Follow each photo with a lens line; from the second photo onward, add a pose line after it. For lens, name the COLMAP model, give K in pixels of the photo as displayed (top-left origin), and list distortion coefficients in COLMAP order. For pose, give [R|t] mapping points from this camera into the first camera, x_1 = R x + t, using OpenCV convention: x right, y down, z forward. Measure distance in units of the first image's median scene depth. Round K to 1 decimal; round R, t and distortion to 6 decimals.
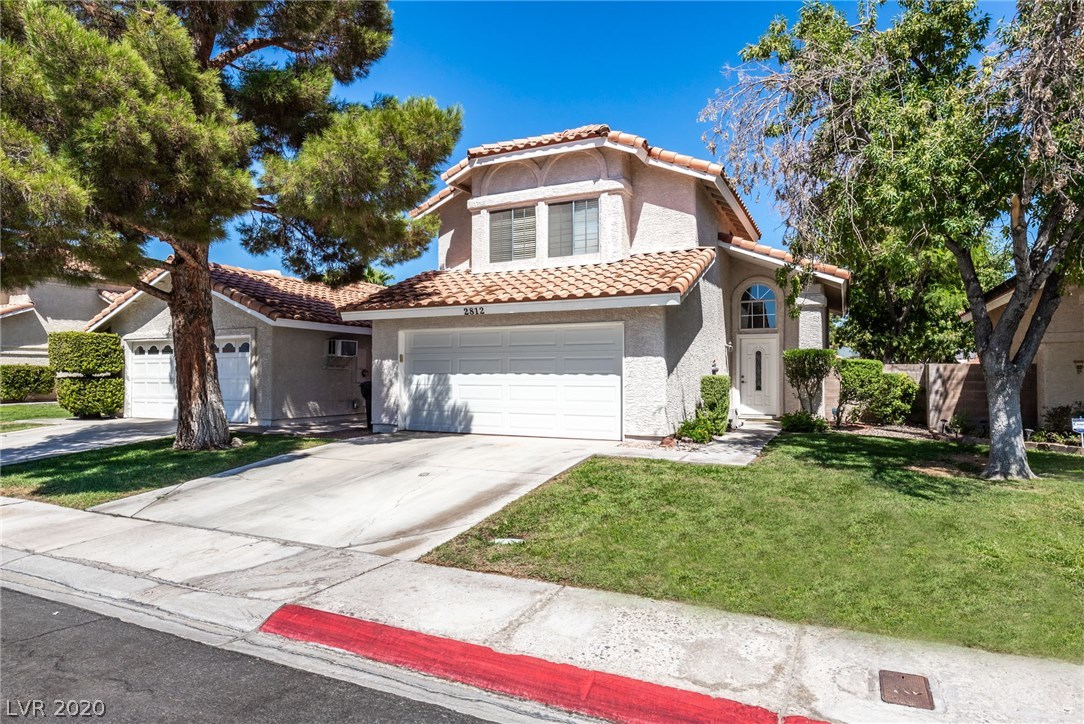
lens RADIAL K [[617.9, 0, 541.7], [0, 617.9, 365.7], [0, 0, 1]] dist [0.003447, 0.000160]
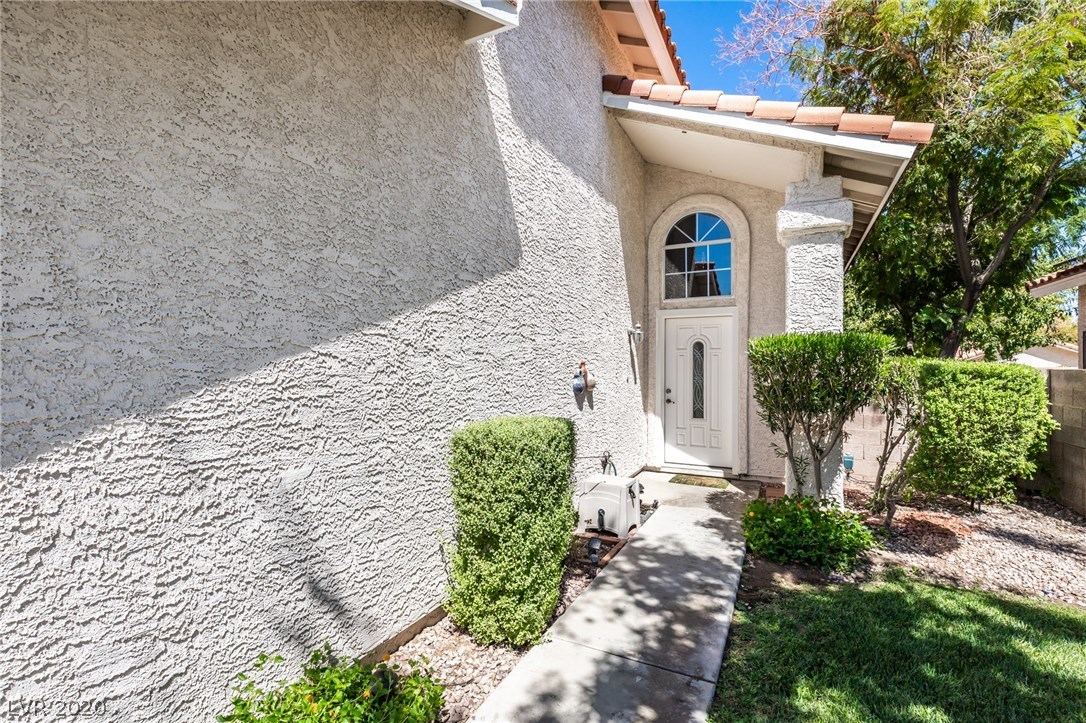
lens RADIAL K [[493.7, 0, 544.6], [0, 493.7, 361.7], [0, 0, 1]] dist [0.004245, -0.003152]
pose [[0.999982, 0.003033, -0.005084, 0.242829], [-0.003006, 0.999982, 0.005250, -0.009749], [0.005100, -0.005234, 0.999973, 0.634923]]
